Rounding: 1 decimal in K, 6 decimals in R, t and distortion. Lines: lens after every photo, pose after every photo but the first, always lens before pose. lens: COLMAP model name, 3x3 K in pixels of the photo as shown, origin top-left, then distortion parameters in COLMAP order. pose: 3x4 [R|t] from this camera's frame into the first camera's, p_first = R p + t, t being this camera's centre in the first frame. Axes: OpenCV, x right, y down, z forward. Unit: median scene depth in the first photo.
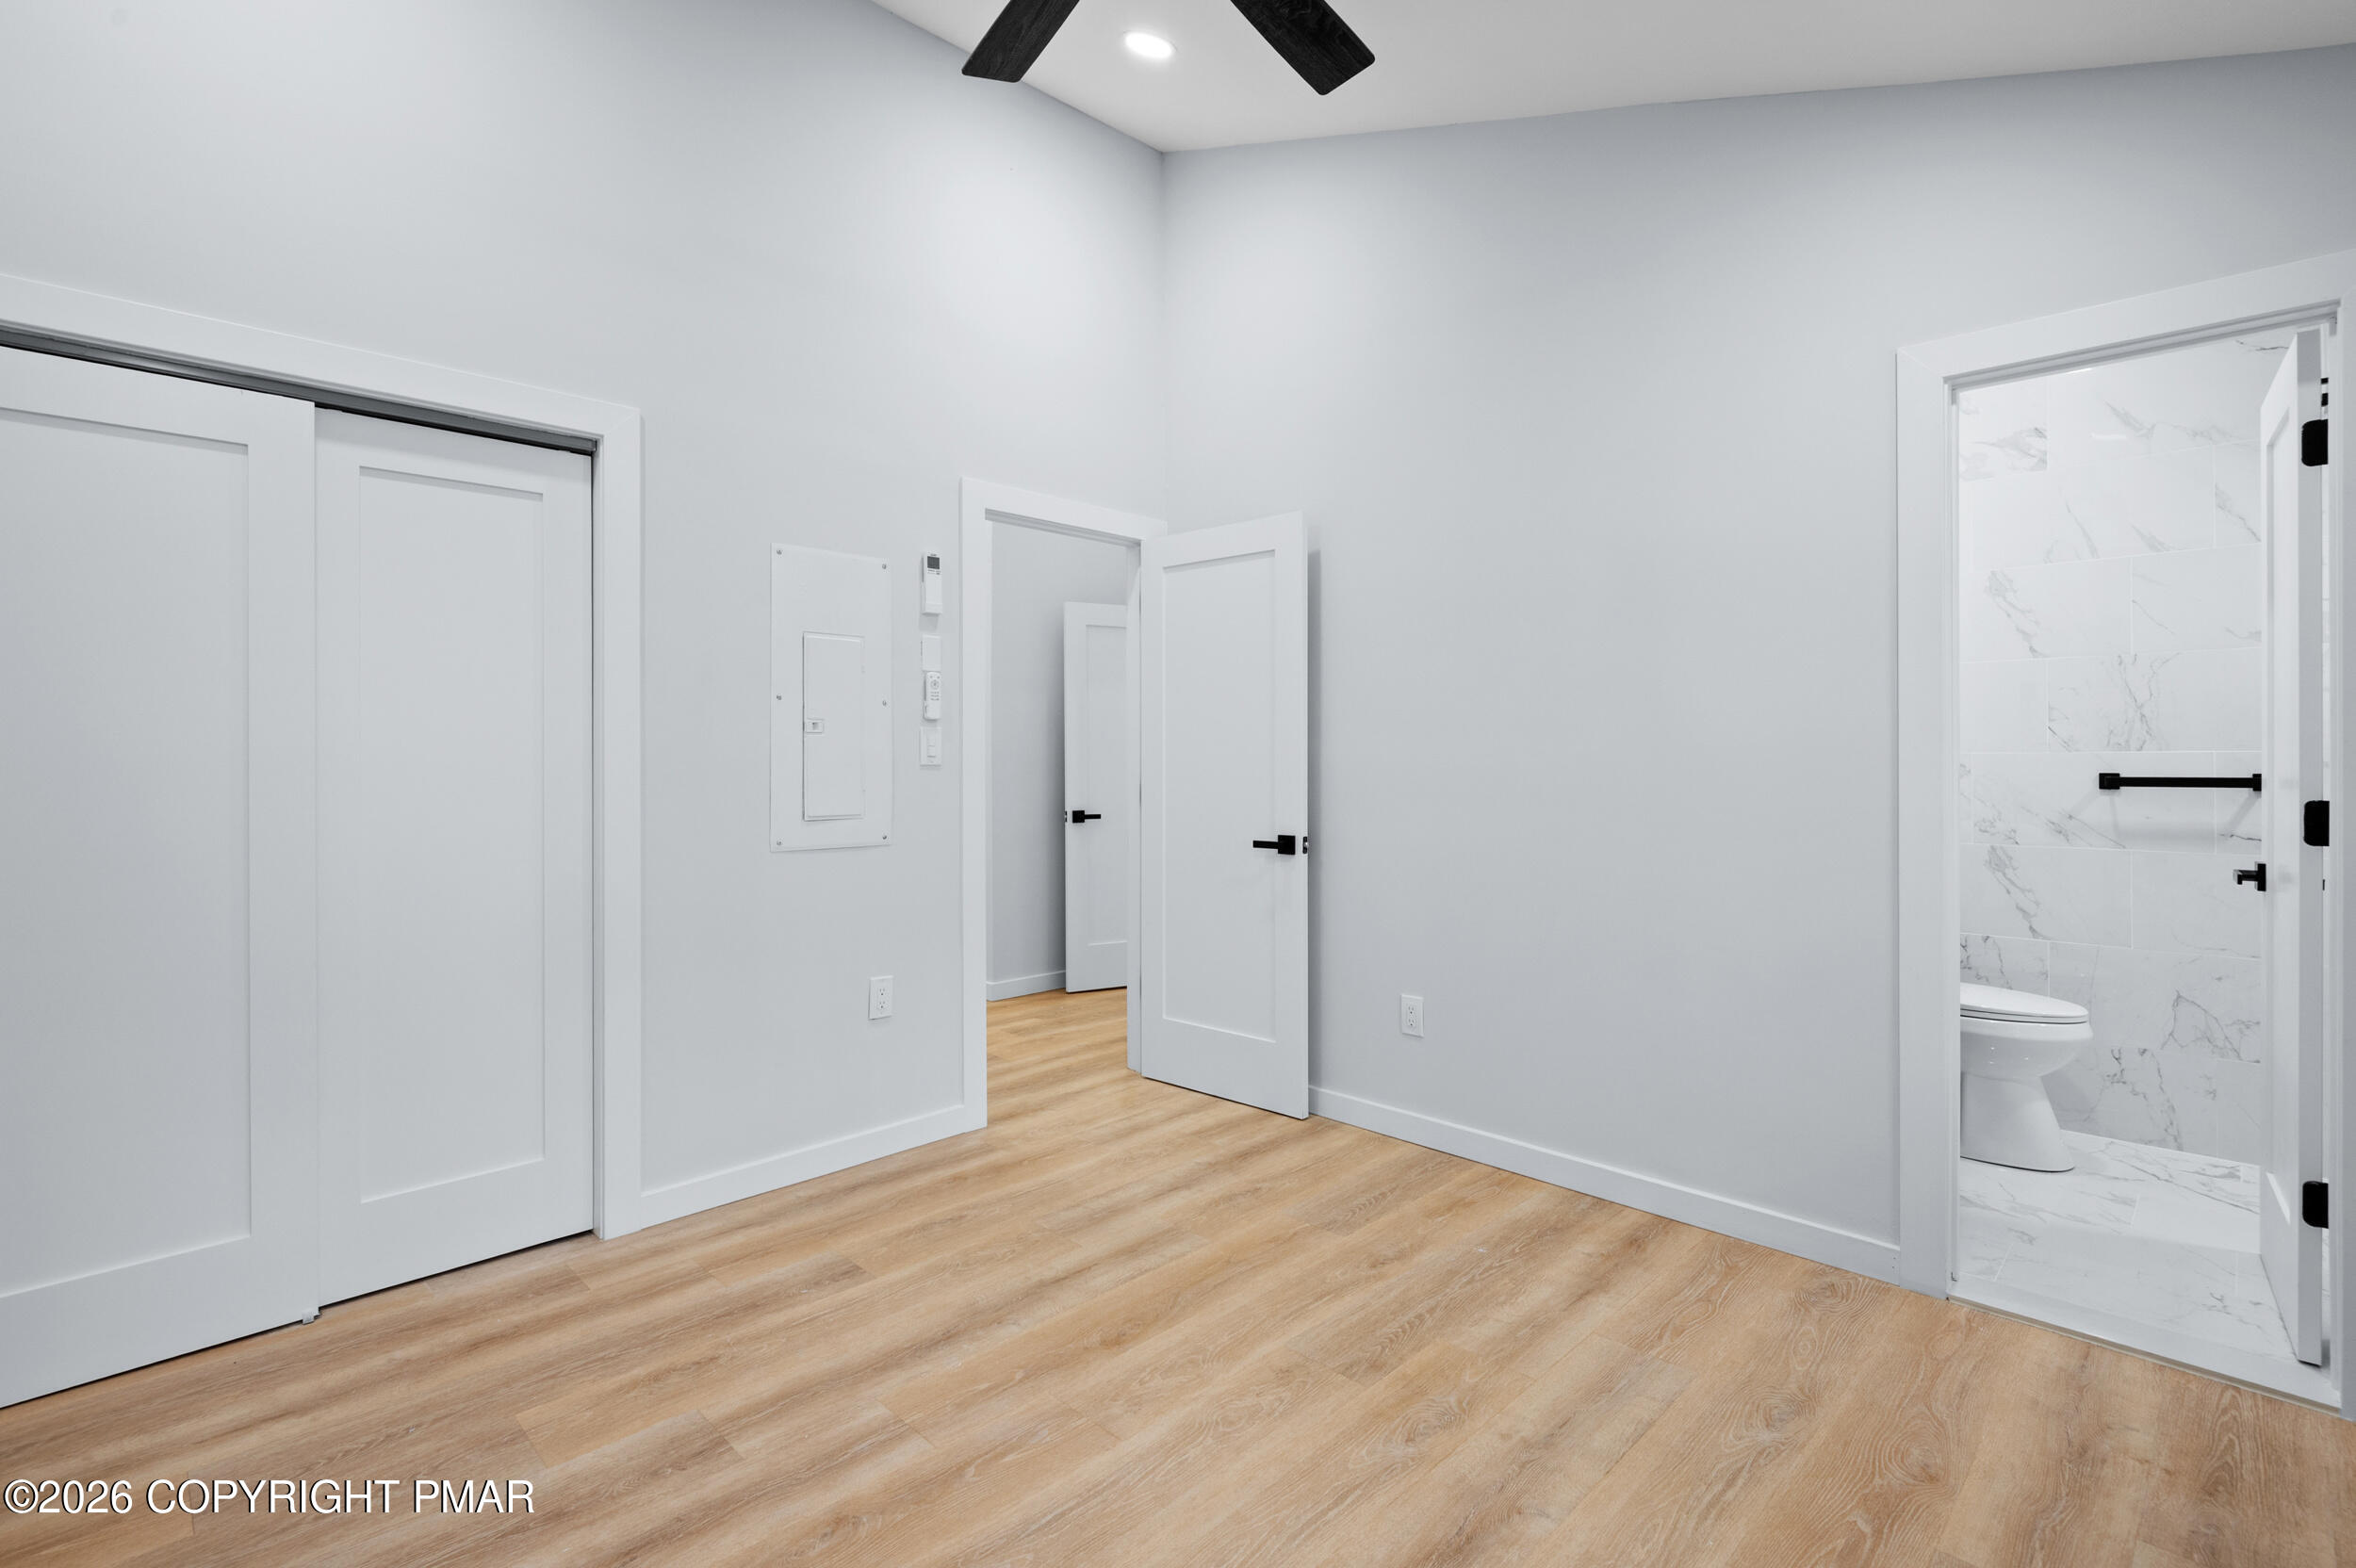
lens RADIAL K [[1114.9, 0, 1180.3], [0, 1114.9, 758.3], [0, 0, 1]] dist [-0.002448, -0.000202]
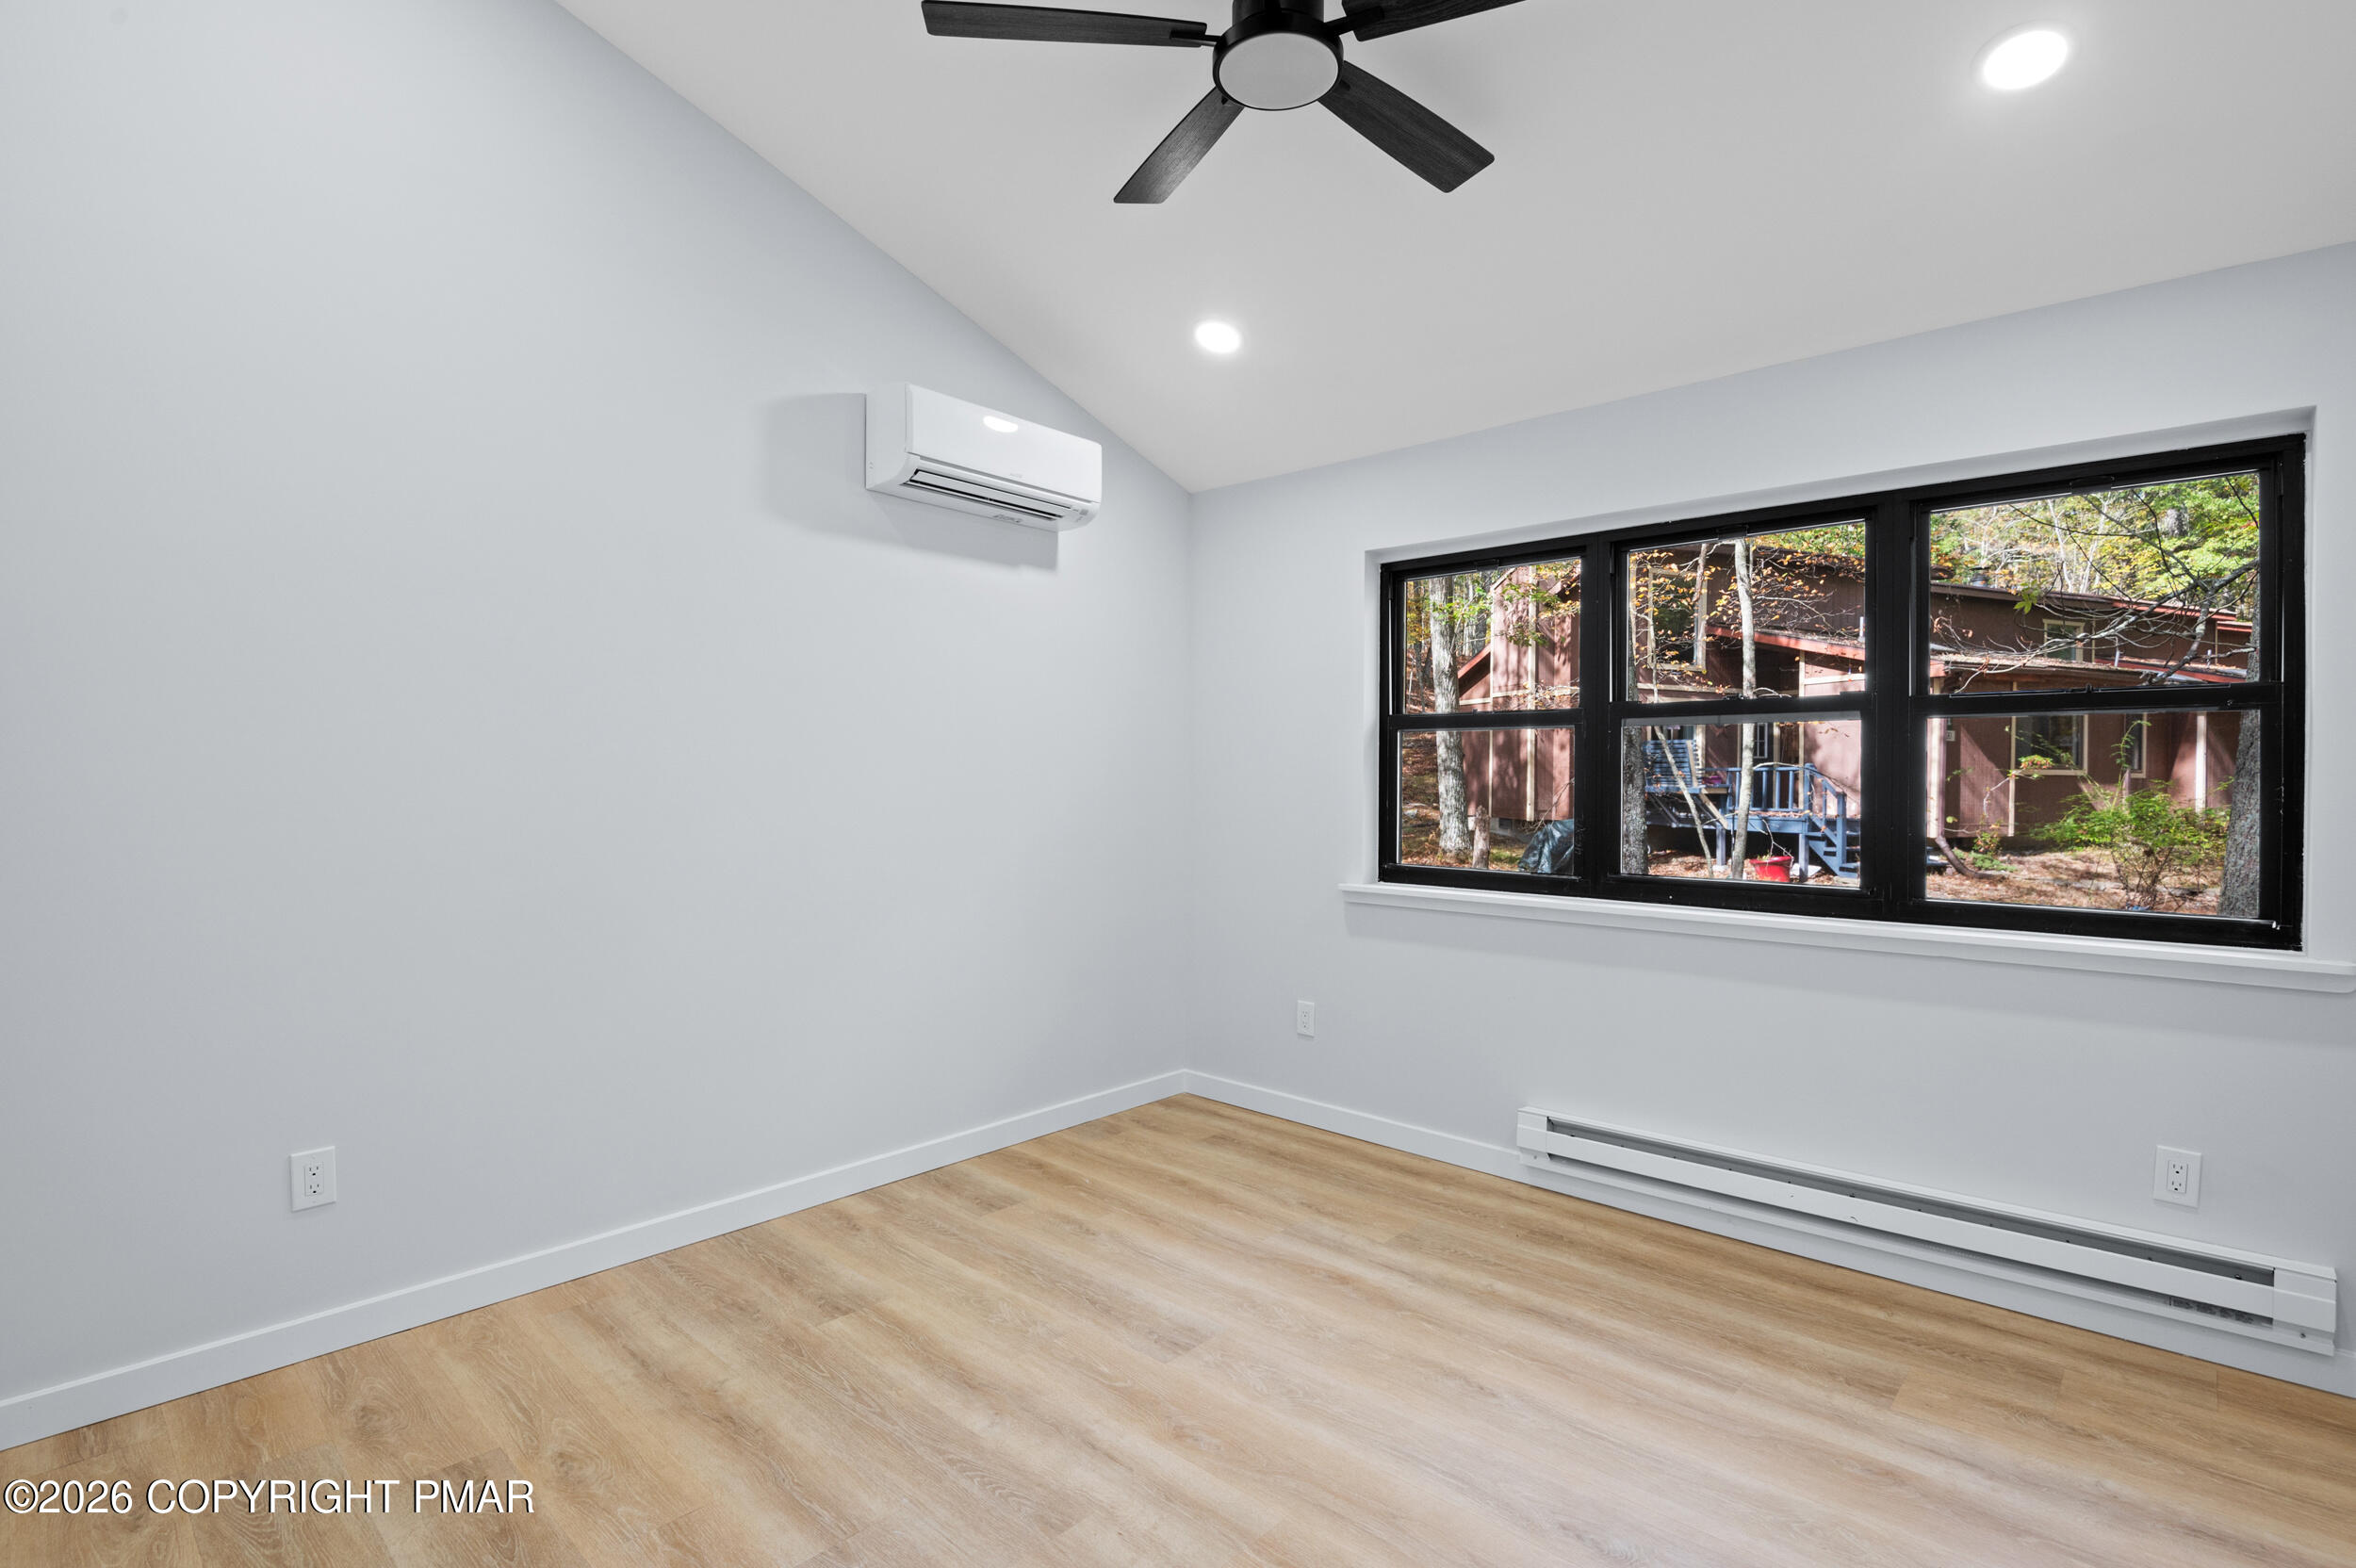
lens RADIAL K [[1114.9, 0, 1180.3], [0, 1114.9, 758.3], [0, 0, 1]] dist [-0.002448, -0.000202]
pose [[-0.051958, 0.011631, 0.998582, -1.067500], [0.003695, 0.999928, -0.011454, -0.048629], [-0.998642, 0.003095, -0.051997, 0.983693]]
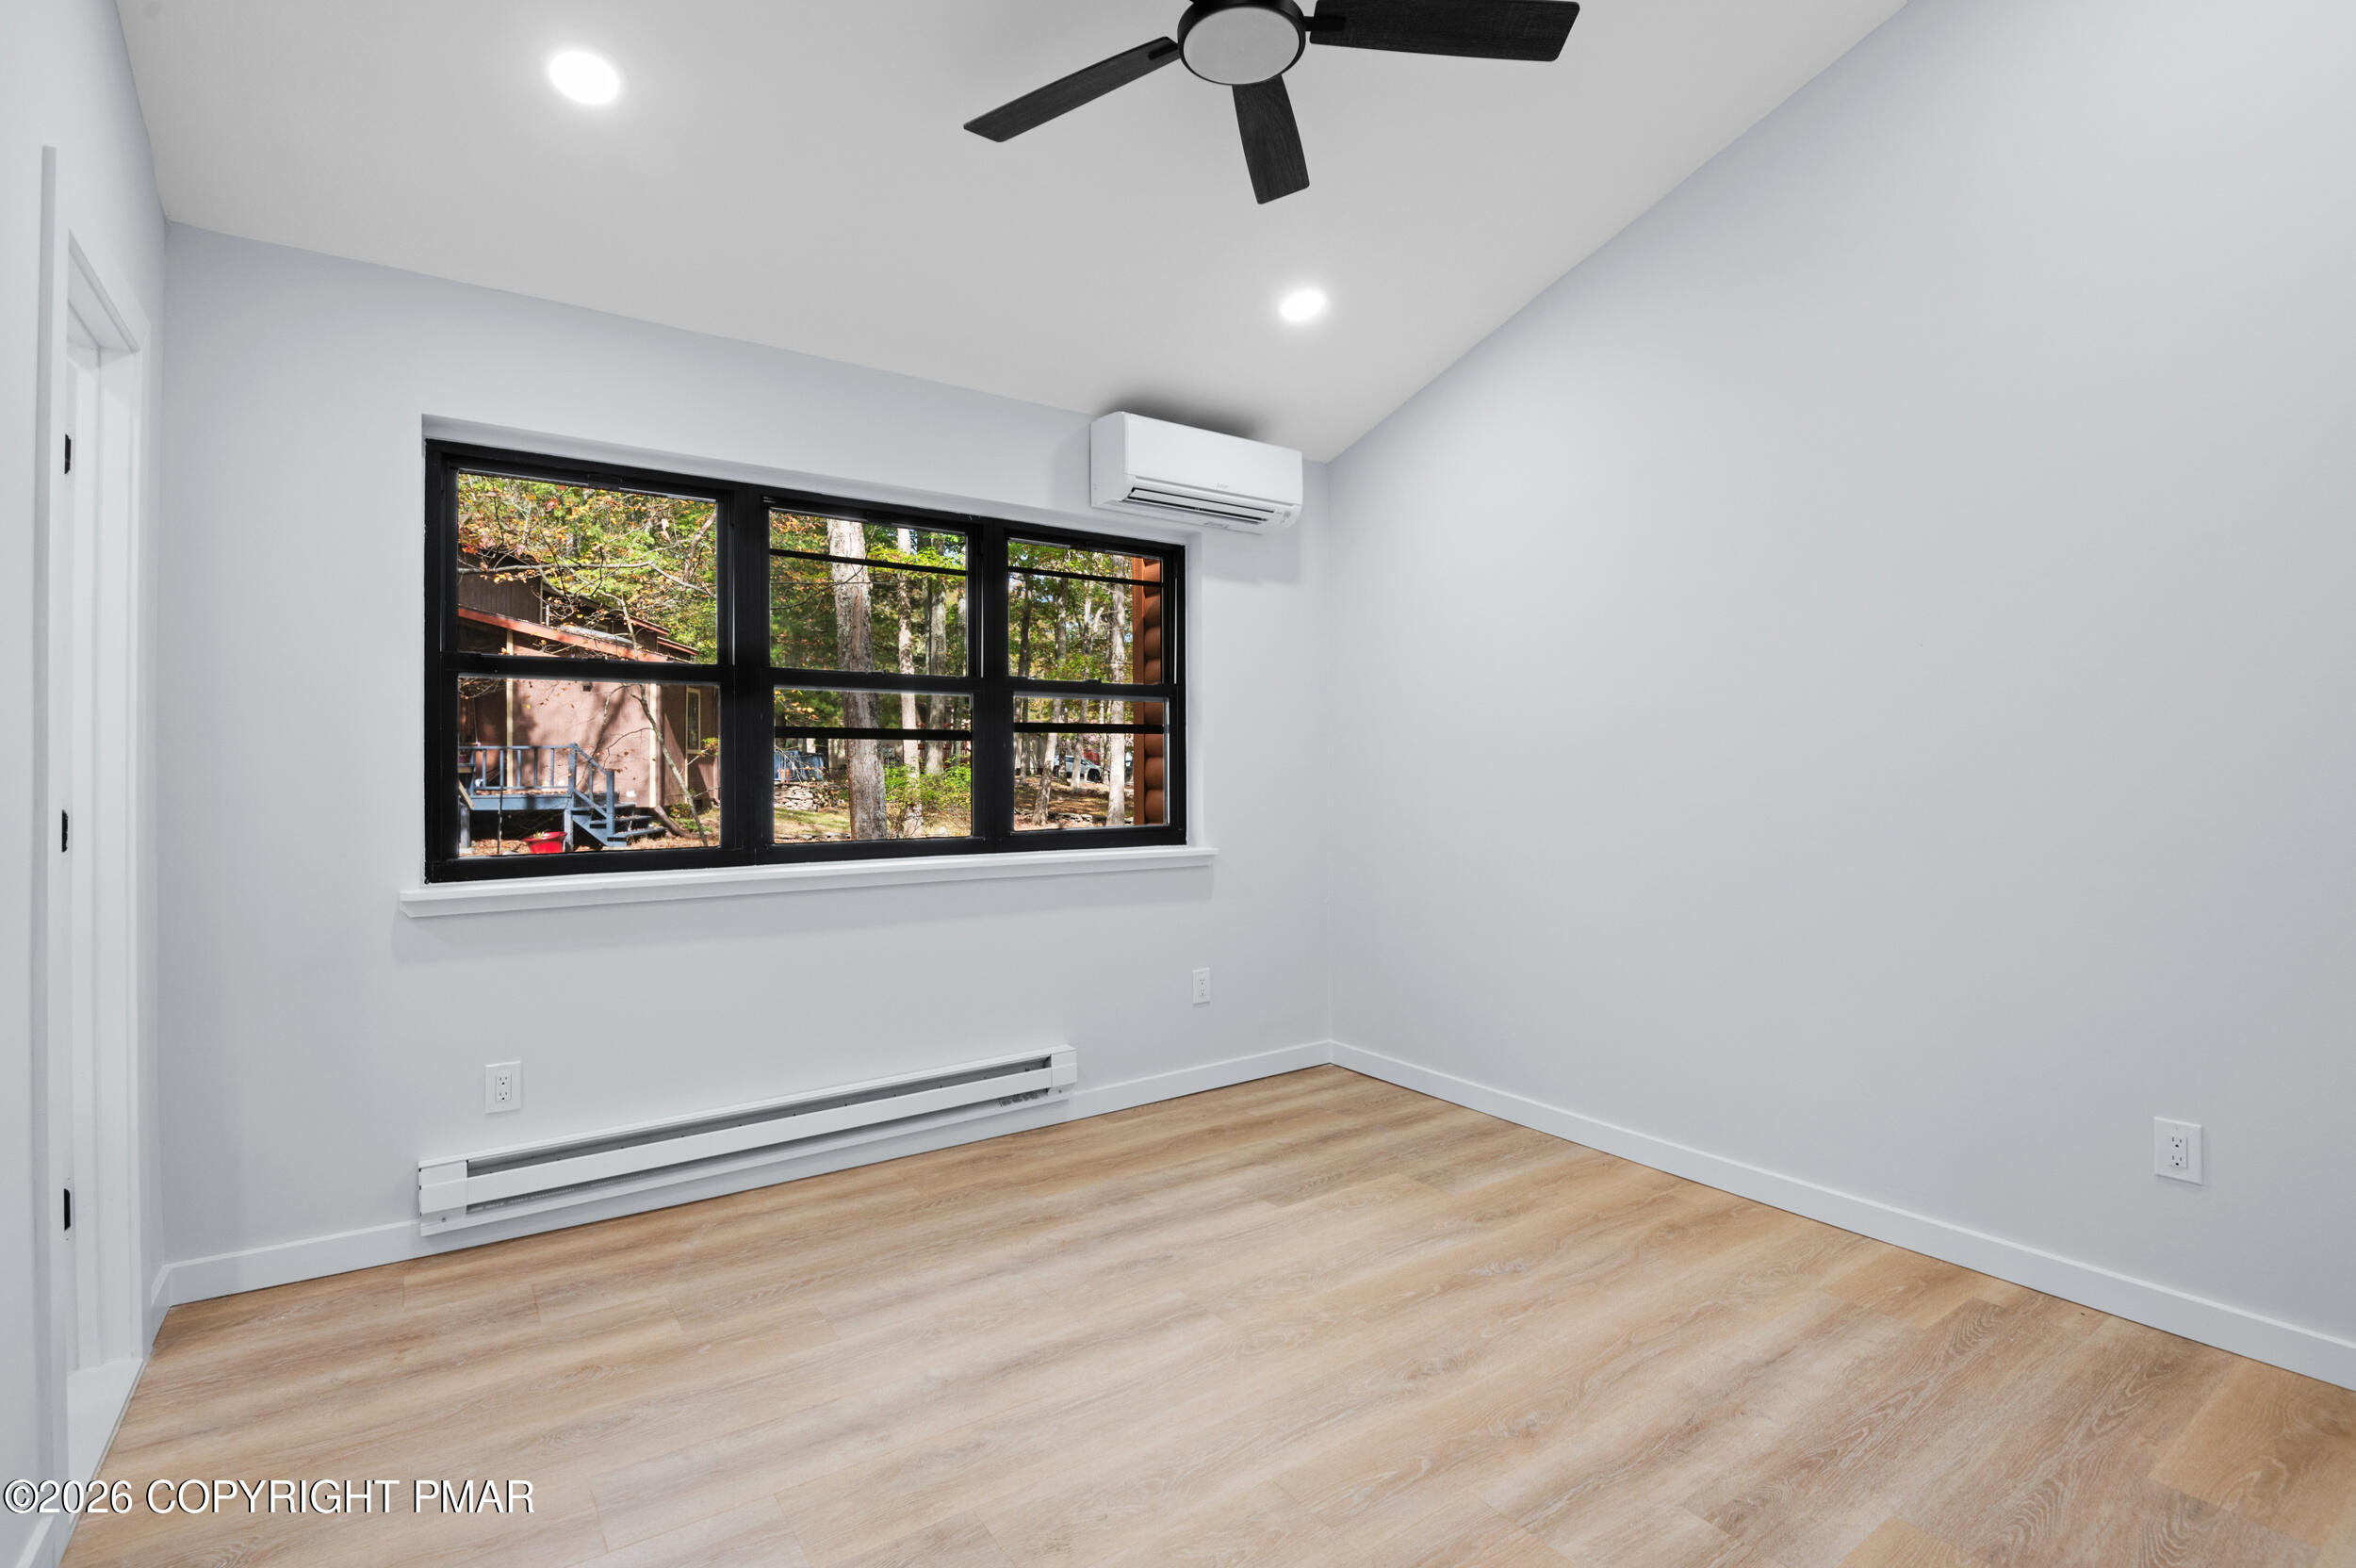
lens RADIAL K [[1114.9, 0, 1180.3], [0, 1114.9, 758.3], [0, 0, 1]] dist [-0.002448, -0.000202]
pose [[-0.986114, 0.003823, 0.166026, -0.133665], [0.003707, 0.999993, -0.001009, 0.006051], [-0.166028, -0.000380, -0.986121, 1.919220]]
